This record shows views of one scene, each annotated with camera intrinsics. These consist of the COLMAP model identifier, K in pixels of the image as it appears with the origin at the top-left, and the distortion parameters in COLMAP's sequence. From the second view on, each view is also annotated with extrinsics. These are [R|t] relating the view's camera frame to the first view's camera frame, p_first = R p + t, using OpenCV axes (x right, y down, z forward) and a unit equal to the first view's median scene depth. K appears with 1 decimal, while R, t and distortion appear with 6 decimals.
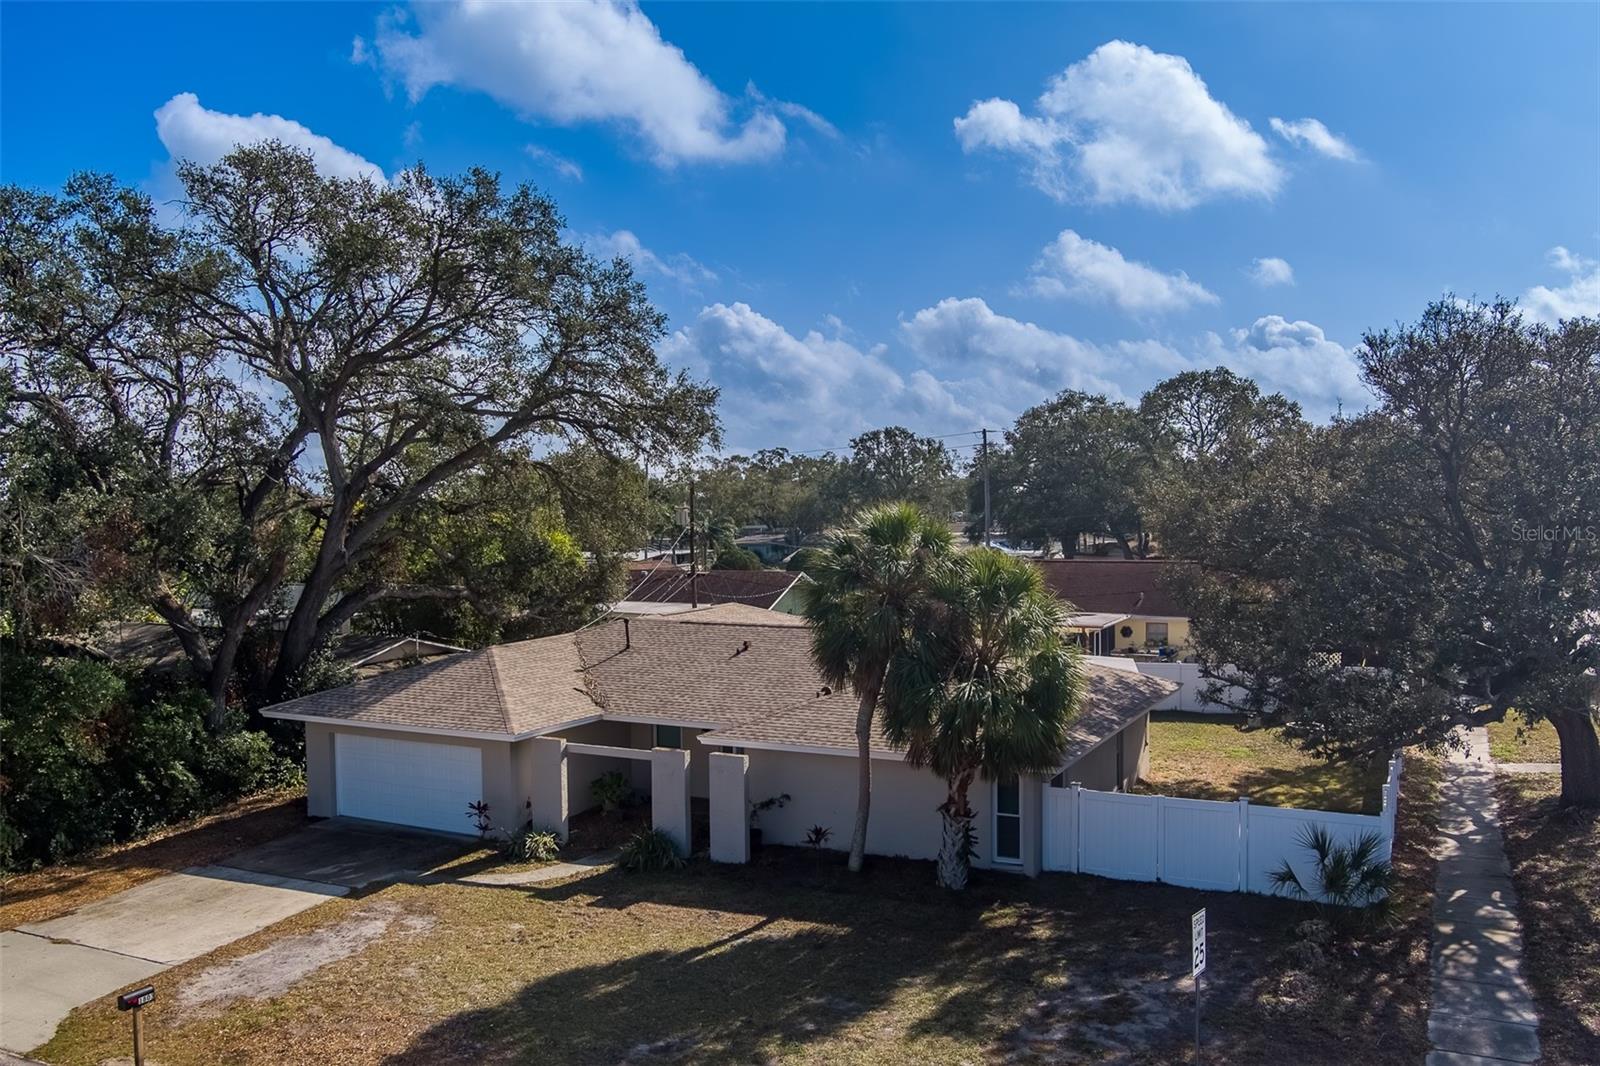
lens RADIAL K [[1308.8, 0, 838.3], [0, 1308.8, 520.9], [0, 0, 1]] dist [-0.077068, 0.040315]
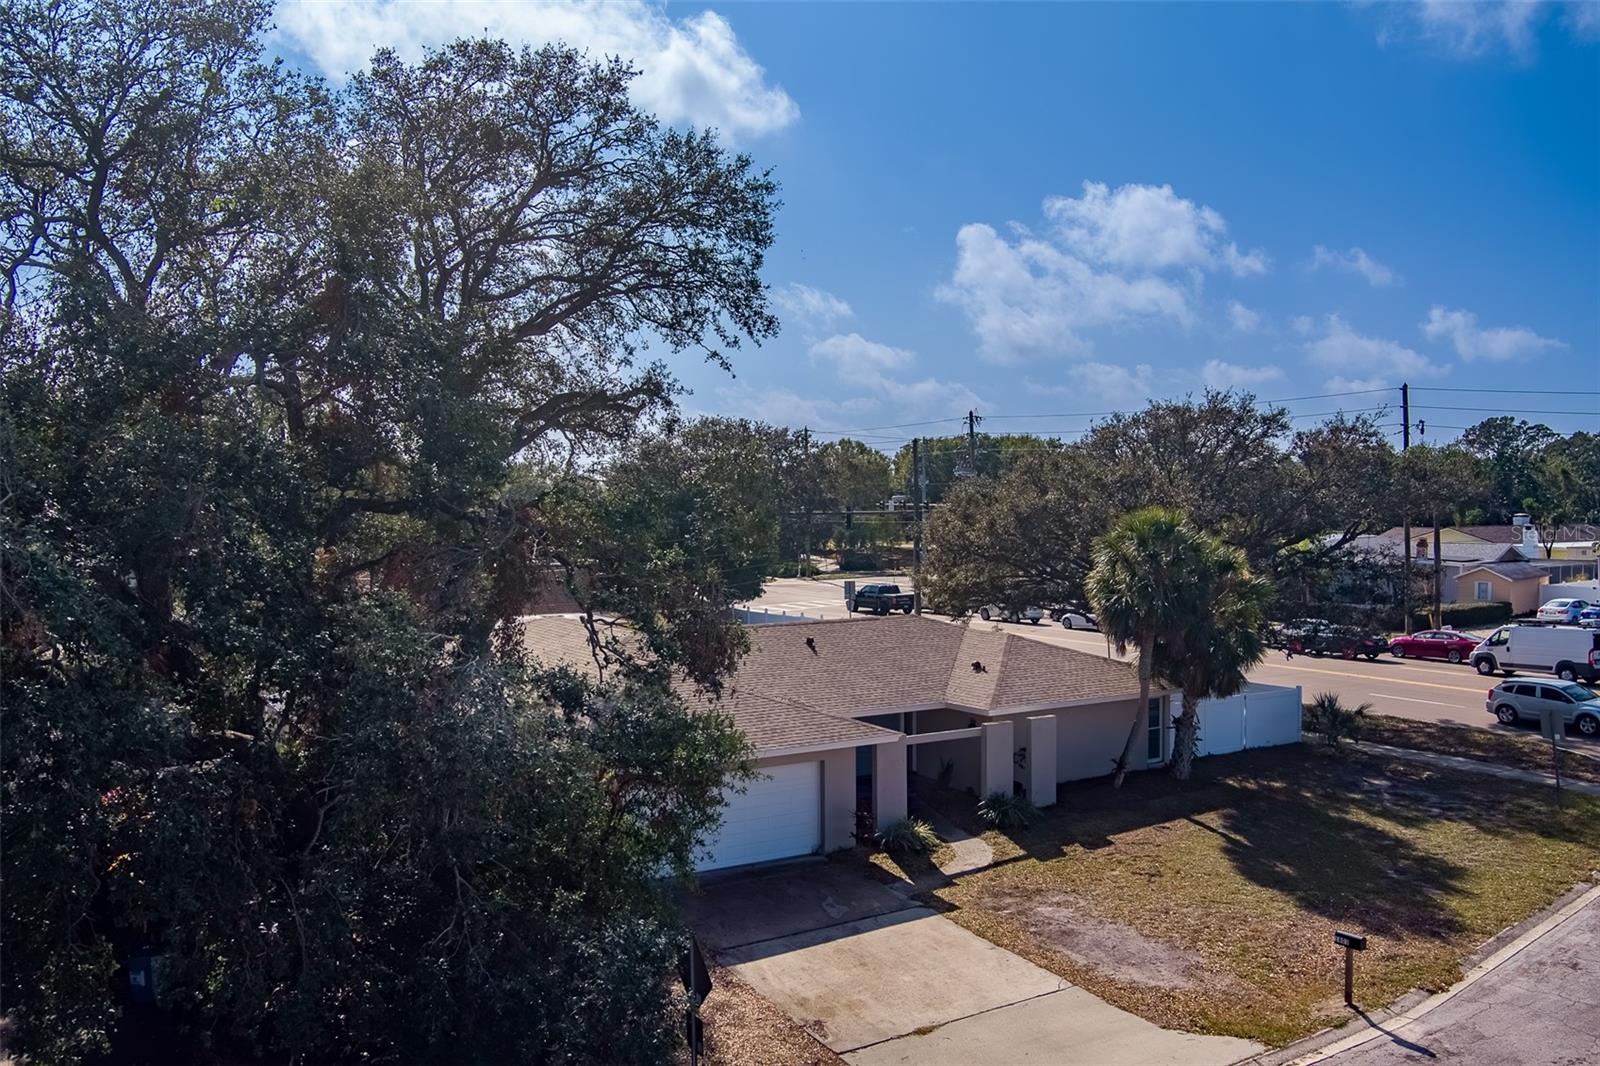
lens RADIAL K [[1308.8, 0, 797.3], [0, 1308.8, 529.4], [0, 0, 1]] dist [-0.077068, 0.040315]
pose [[0.547663, -0.014918, 0.836566, -1.246989], [0.015970, 0.999845, 0.007375, -0.003091], [-0.836547, 0.009321, 0.547817, 0.555184]]
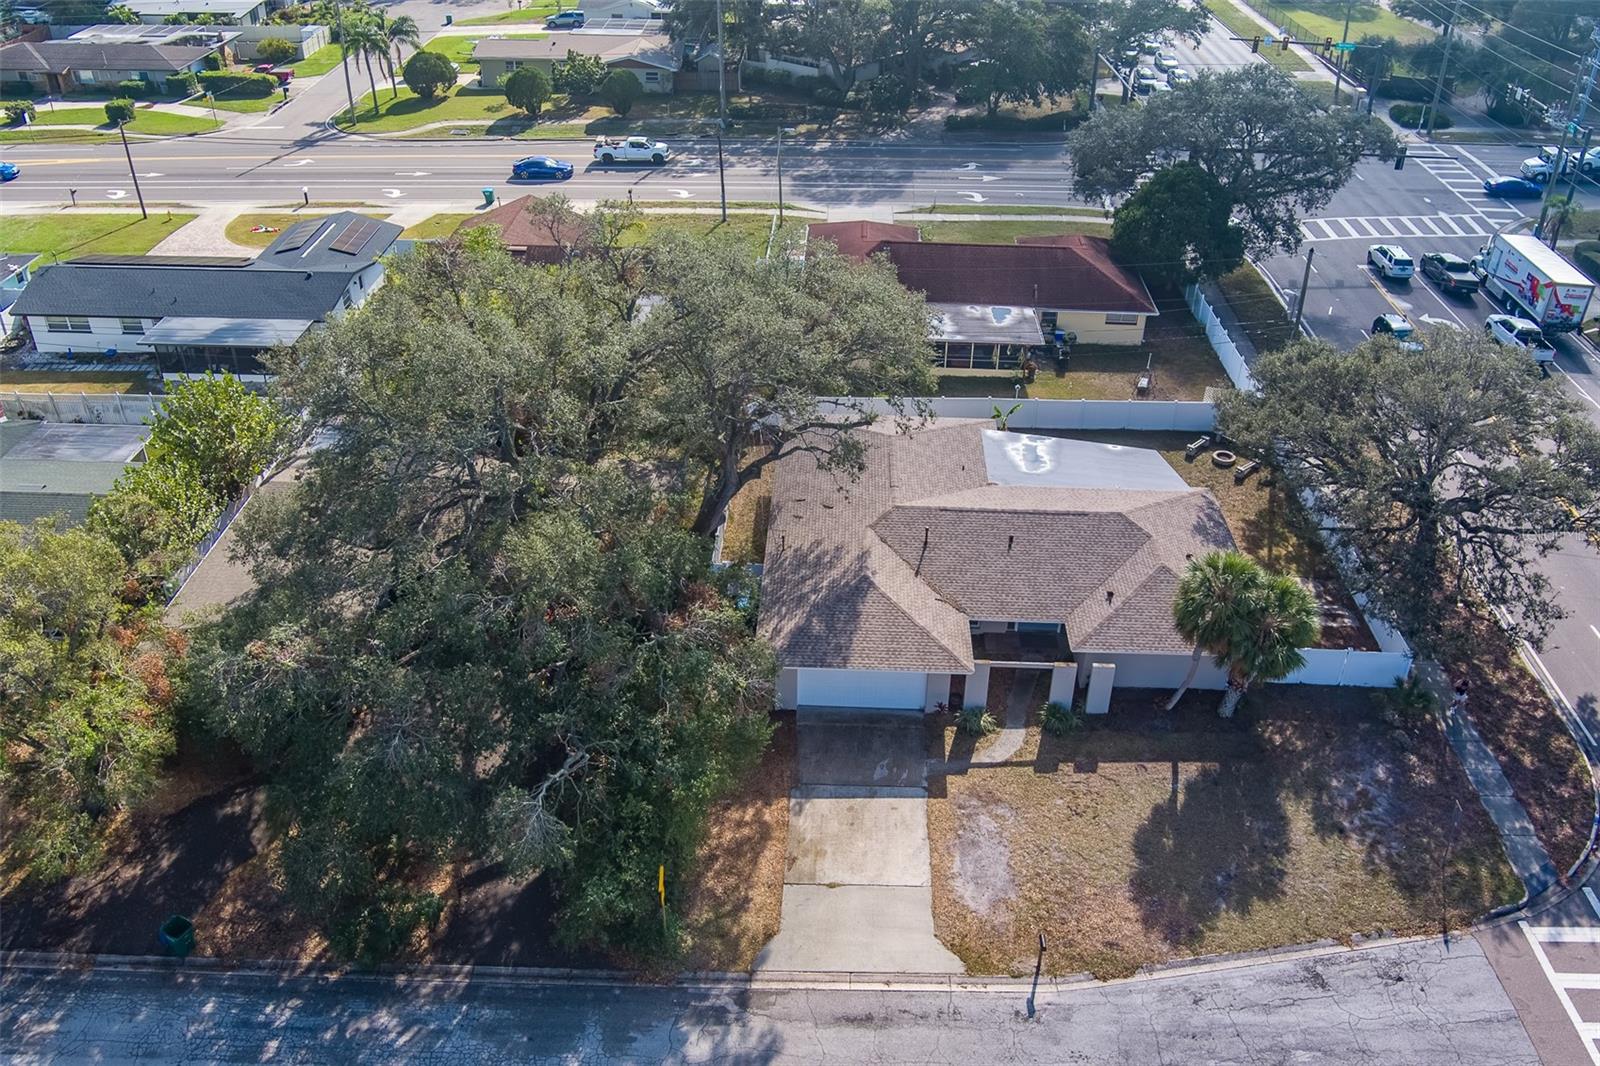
lens RADIAL K [[1308.8, 0, 837.3], [0, 1308.8, 523.3], [0, 0, 1]] dist [-0.077068, 0.040315]
pose [[0.909117, -0.199732, 0.365533, -1.058086], [-0.023094, 0.852023, 0.522994, -0.927890], [-0.415901, -0.483904, 0.769976, -0.113125]]
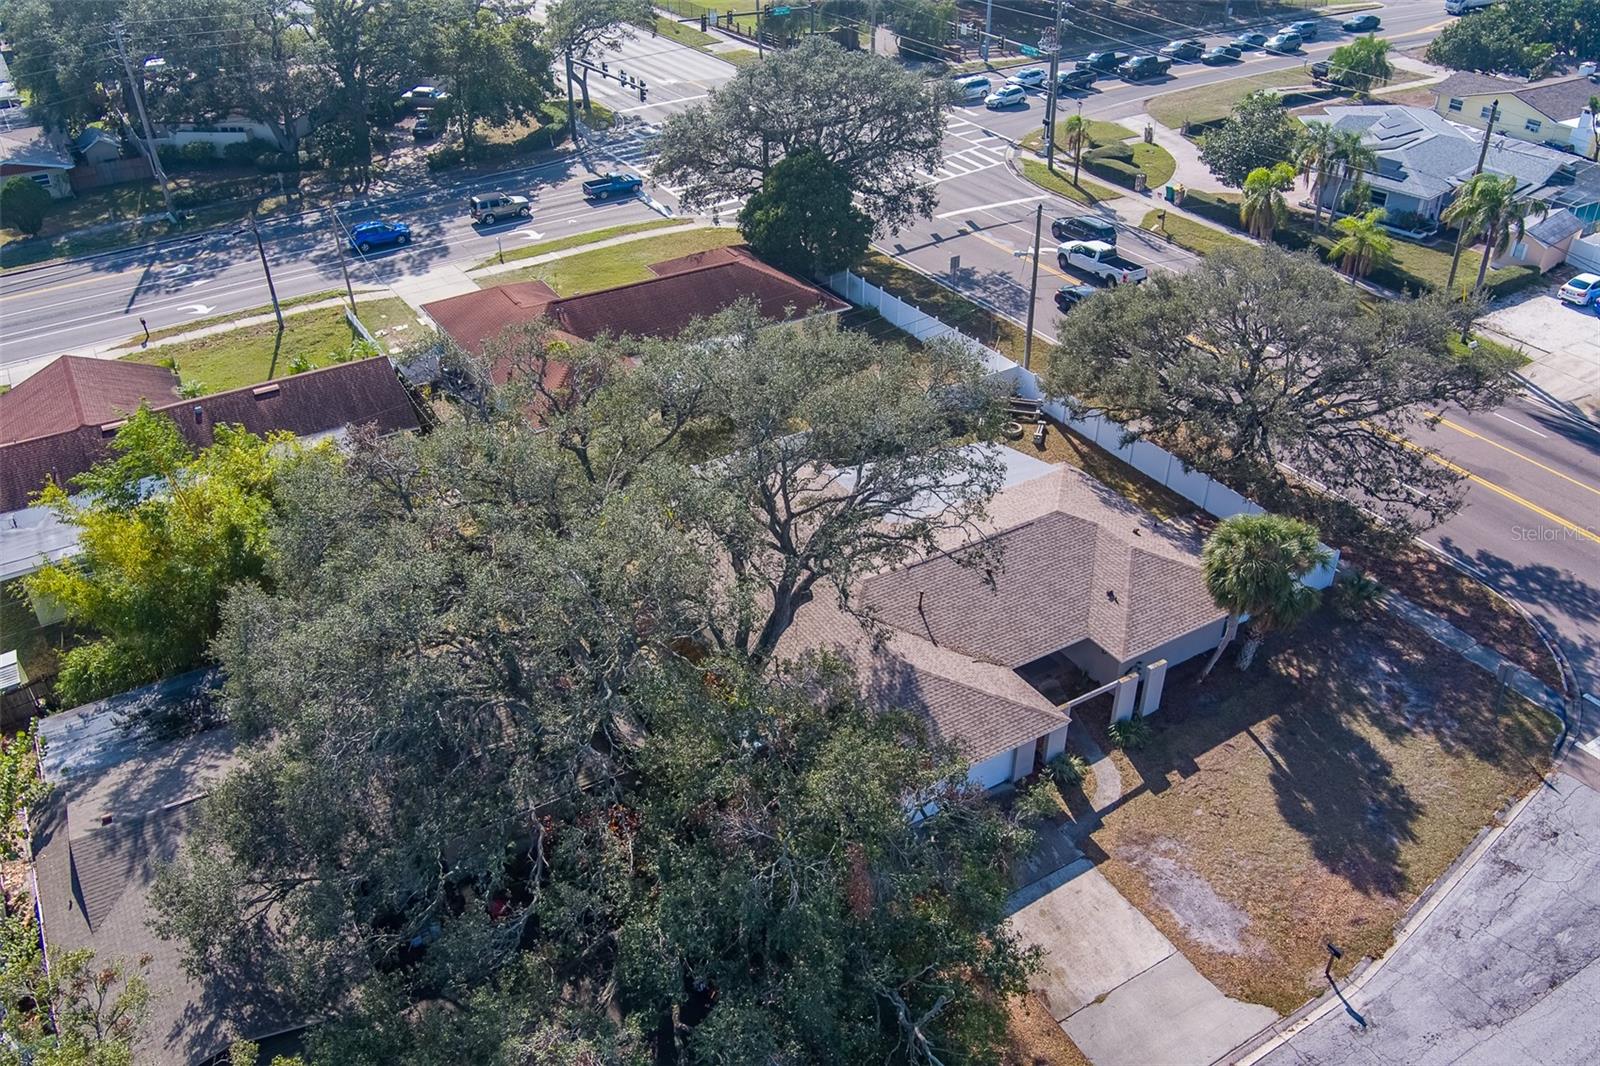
lens RADIAL K [[1308.8, 0, 796.9], [0, 1308.8, 533.0], [0, 0, 1]] dist [-0.077068, 0.040315]
pose [[0.544989, -0.449225, 0.707943, -1.541899], [0.011370, 0.848236, 0.529496, -0.915602], [-0.838366, -0.280520, 0.467387, 0.671844]]
